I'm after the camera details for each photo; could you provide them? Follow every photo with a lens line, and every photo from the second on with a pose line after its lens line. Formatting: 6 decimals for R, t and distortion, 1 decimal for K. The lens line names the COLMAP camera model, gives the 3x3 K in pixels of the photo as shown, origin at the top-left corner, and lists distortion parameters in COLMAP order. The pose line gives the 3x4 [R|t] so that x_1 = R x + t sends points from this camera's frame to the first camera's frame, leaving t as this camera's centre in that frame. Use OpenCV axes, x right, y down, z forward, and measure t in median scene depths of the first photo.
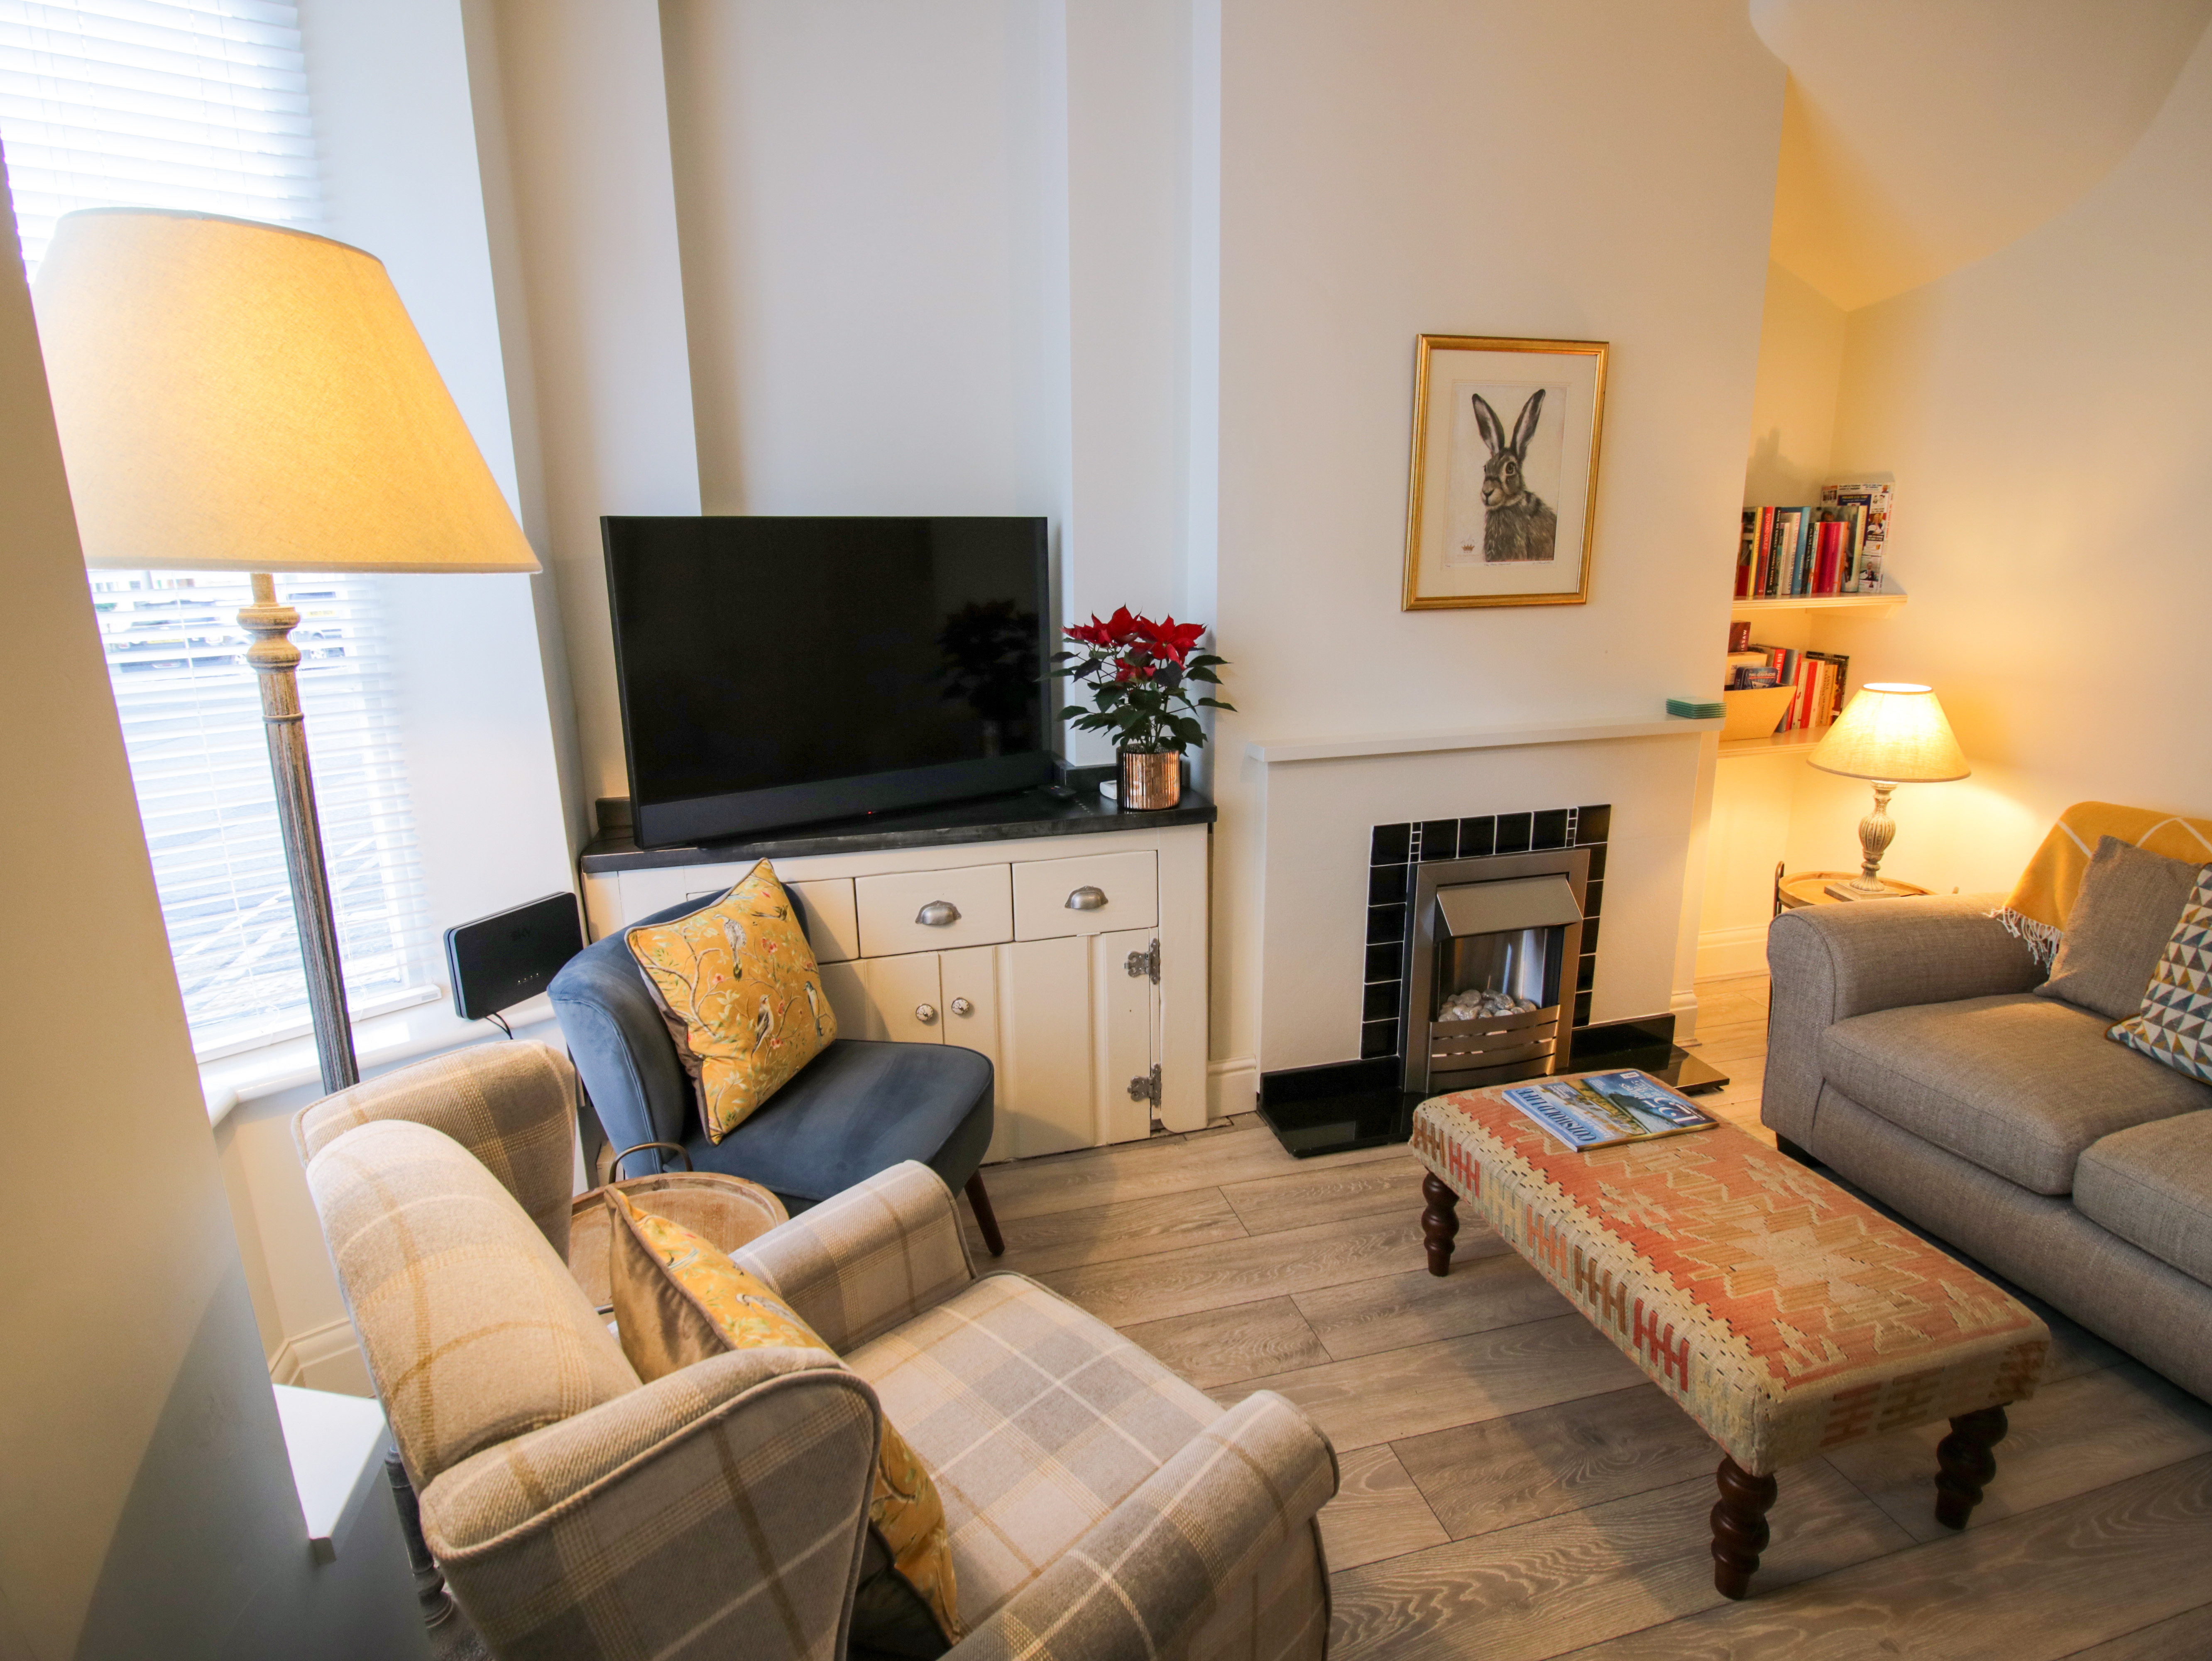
lens RADIAL K [[1165.8, 0, 1111.0], [0, 1165.8, 808.7], [0, 0, 1]] dist [-0.001887, -0.001099]
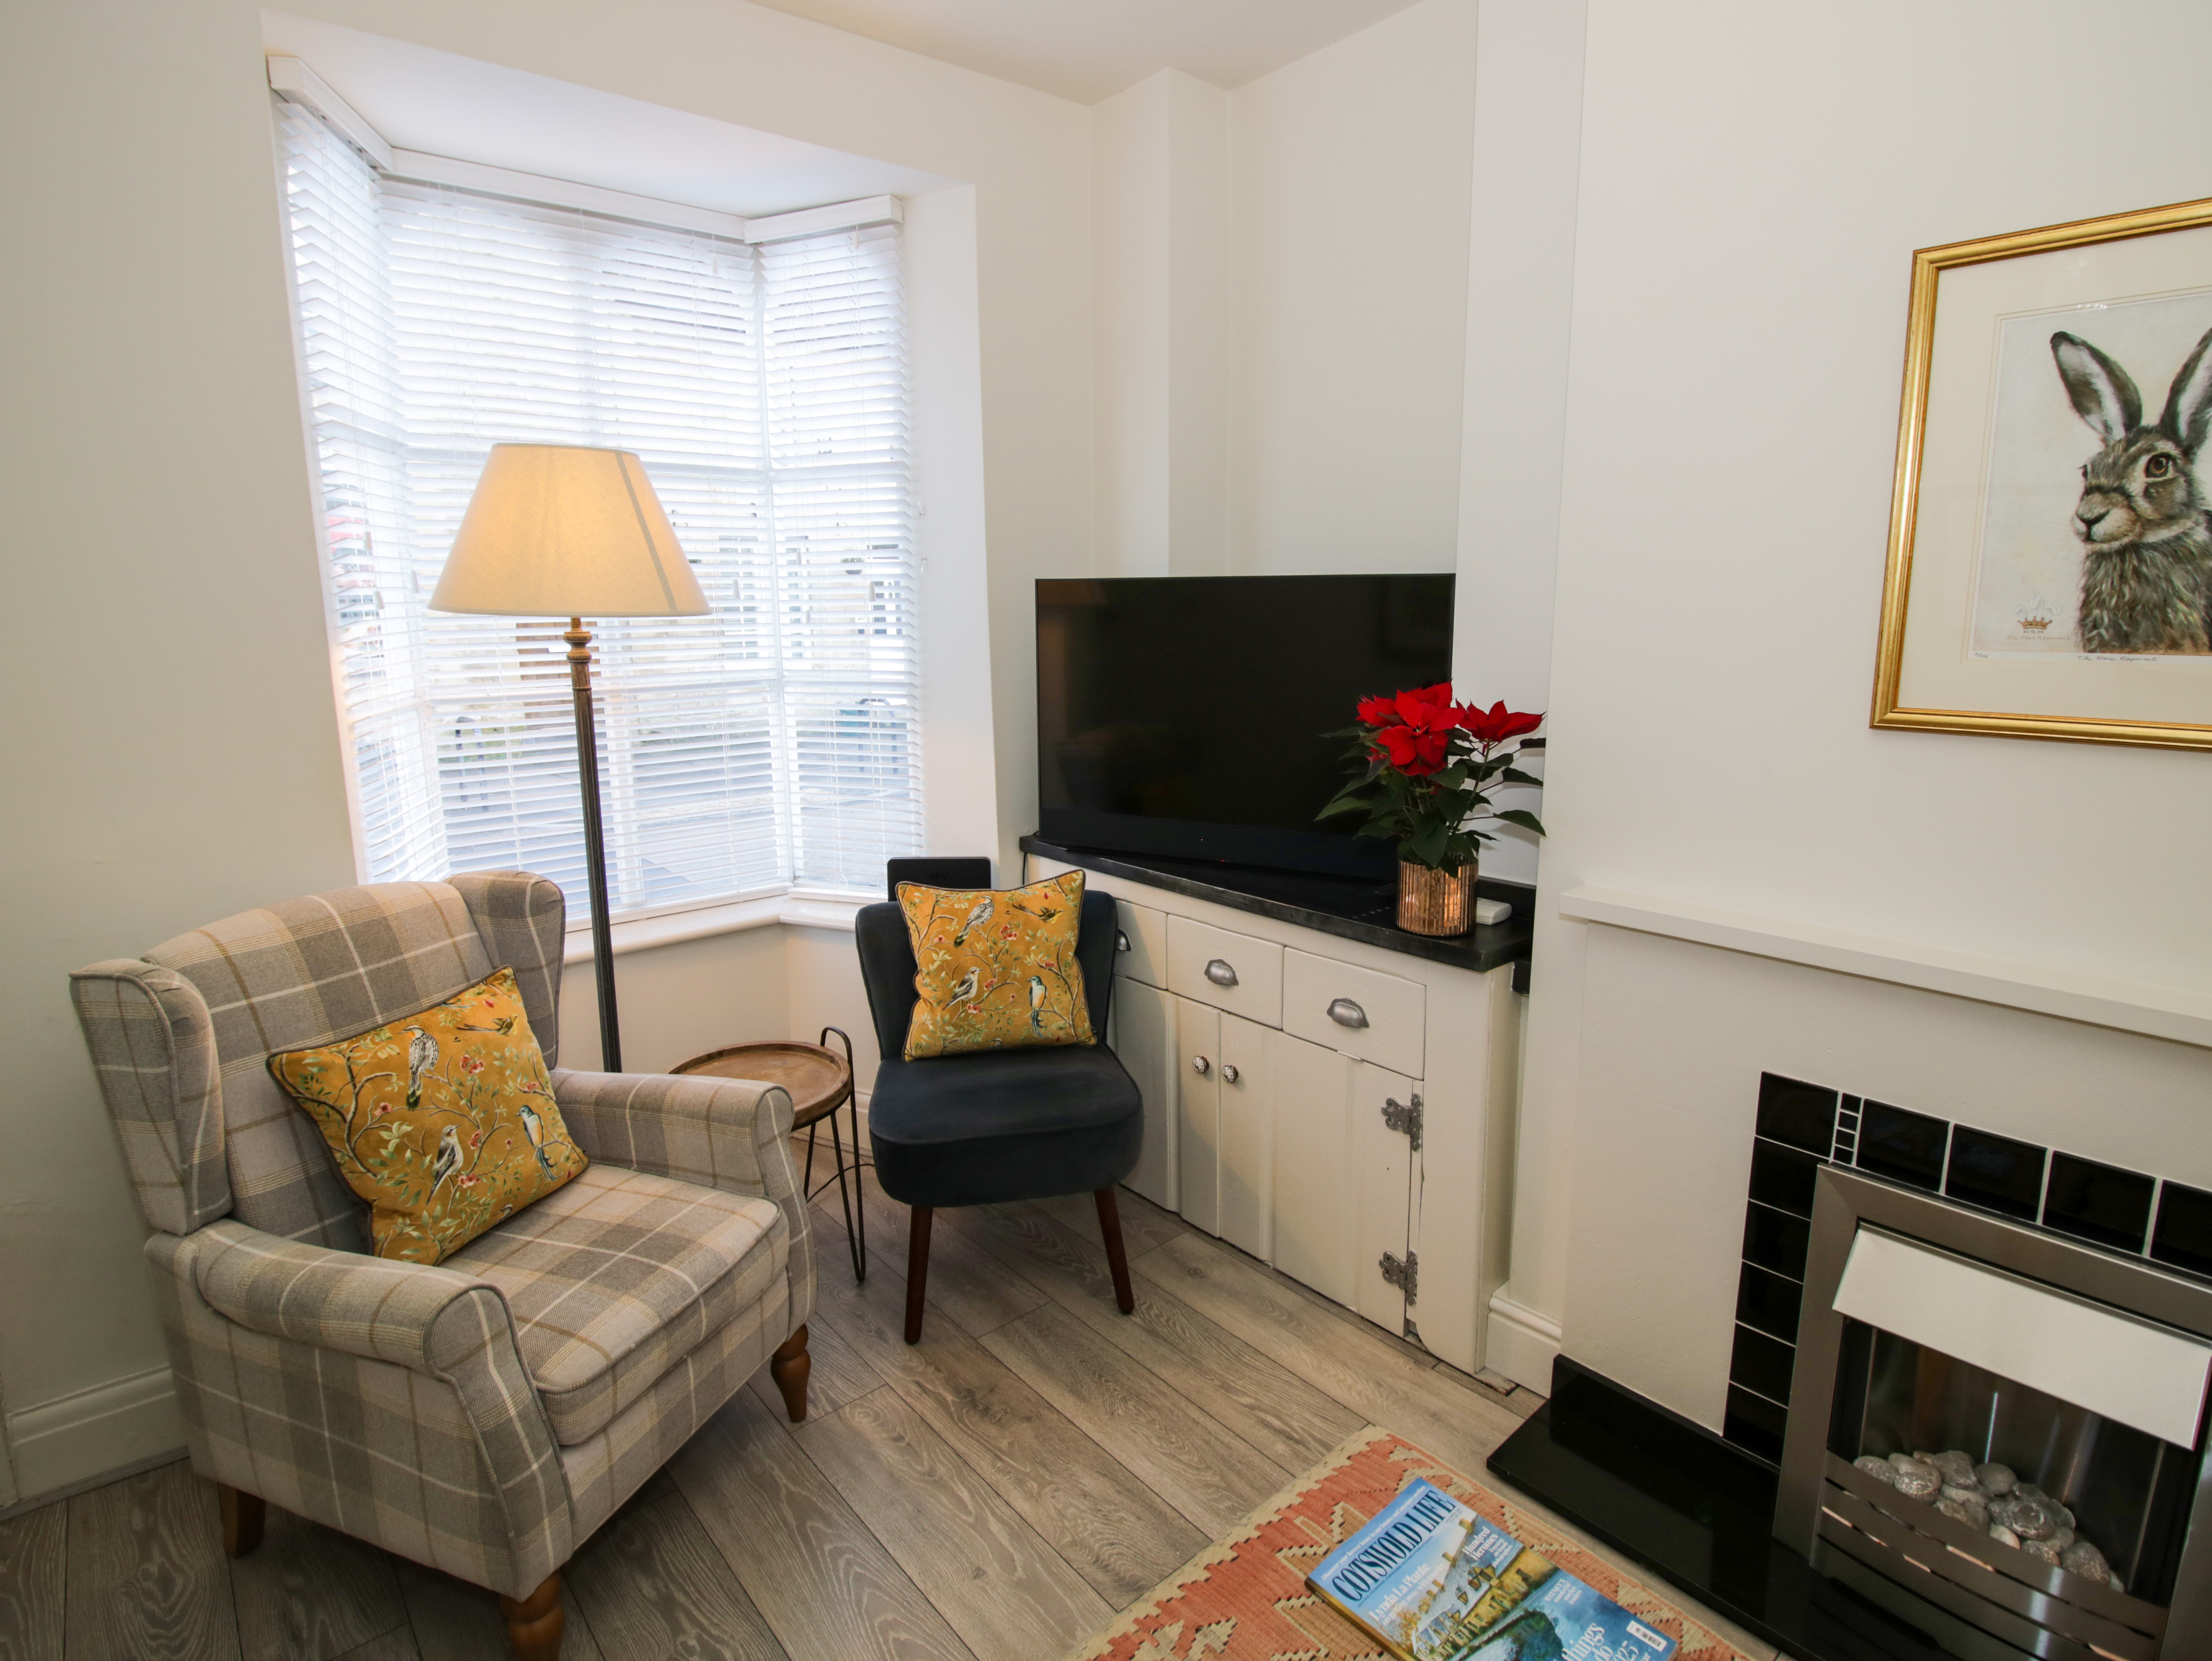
lens RADIAL K [[1147.8, 0, 1109.6], [0, 1147.8, 805.9], [0, 0, 1]] dist [0.005349, -0.018110]
pose [[0.421163, 0.163597, -0.892109, 0.606314], [-0.210120, 0.974438, 0.079498, -0.098027], [0.882310, 0.153968, 0.444772, 0.419864]]
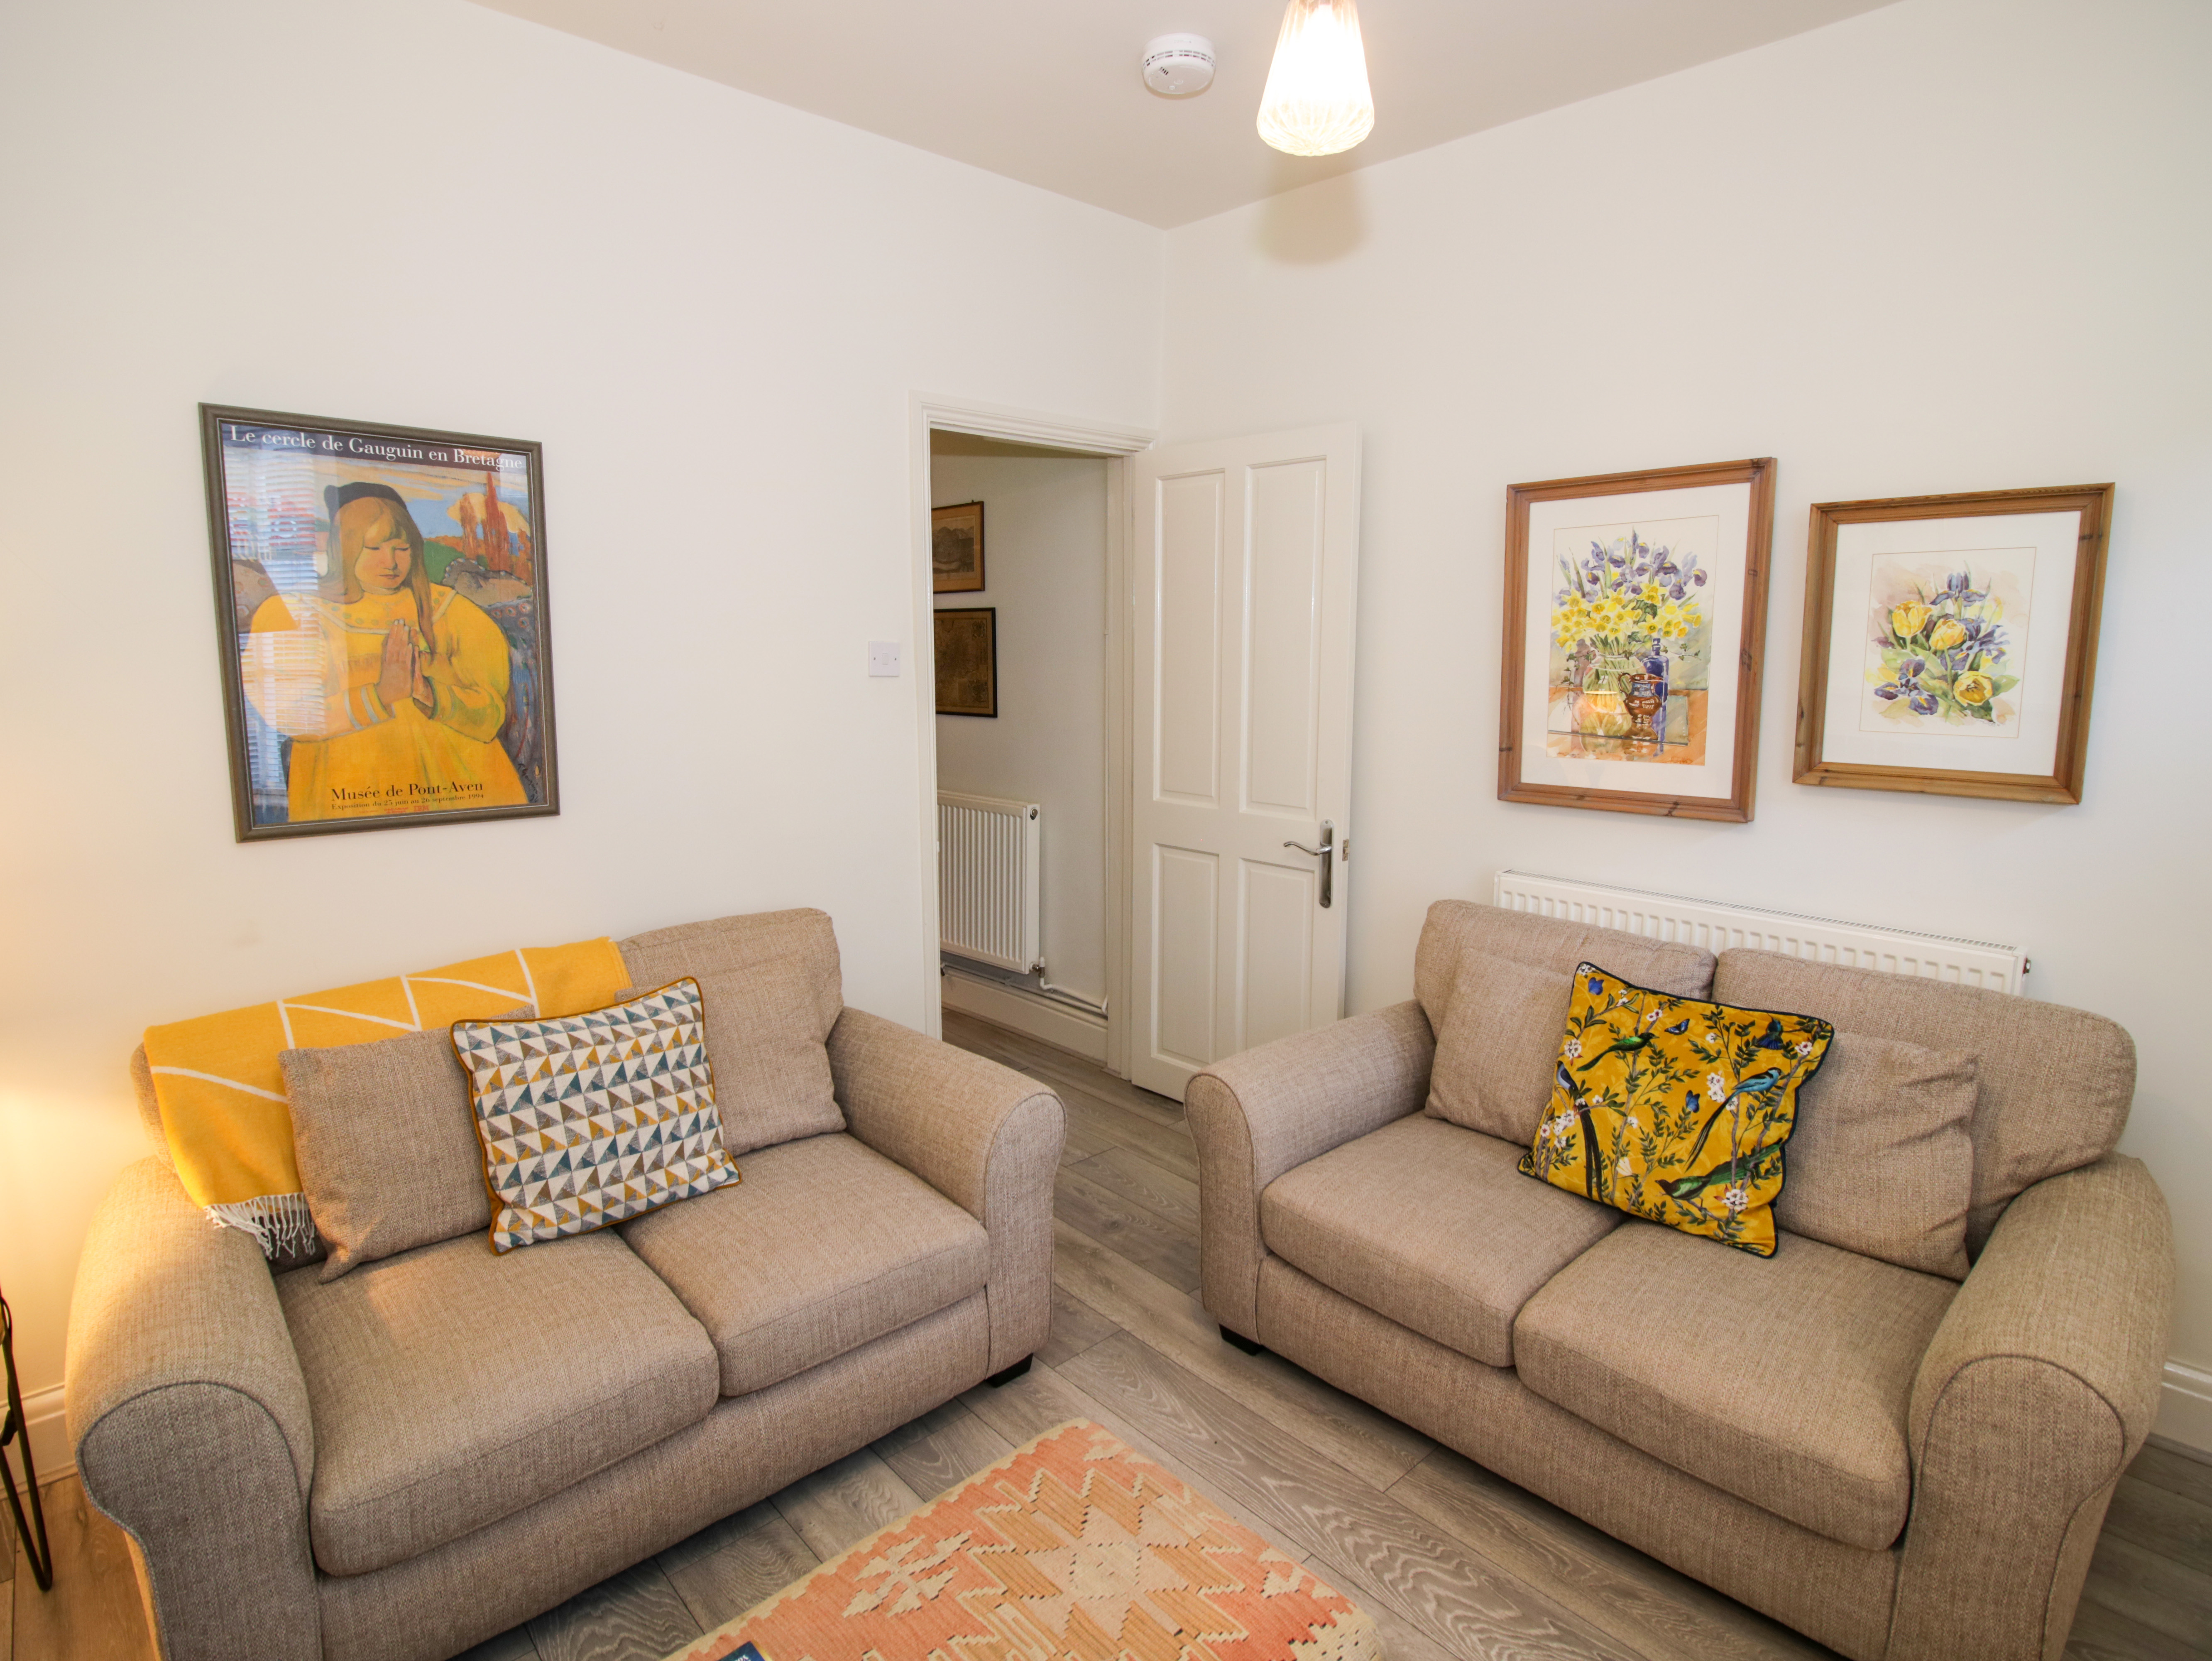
lens RADIAL K [[1147.8, 0, 1109.6], [0, 1147.8, 805.9], [0, 0, 1]] dist [0.005349, -0.018110]
pose [[-0.447518, -0.120378, 0.886136, -0.015941], [0.215338, 0.947236, 0.237429, -0.175602], [-0.867962, 0.297073, -0.397983, 0.738650]]
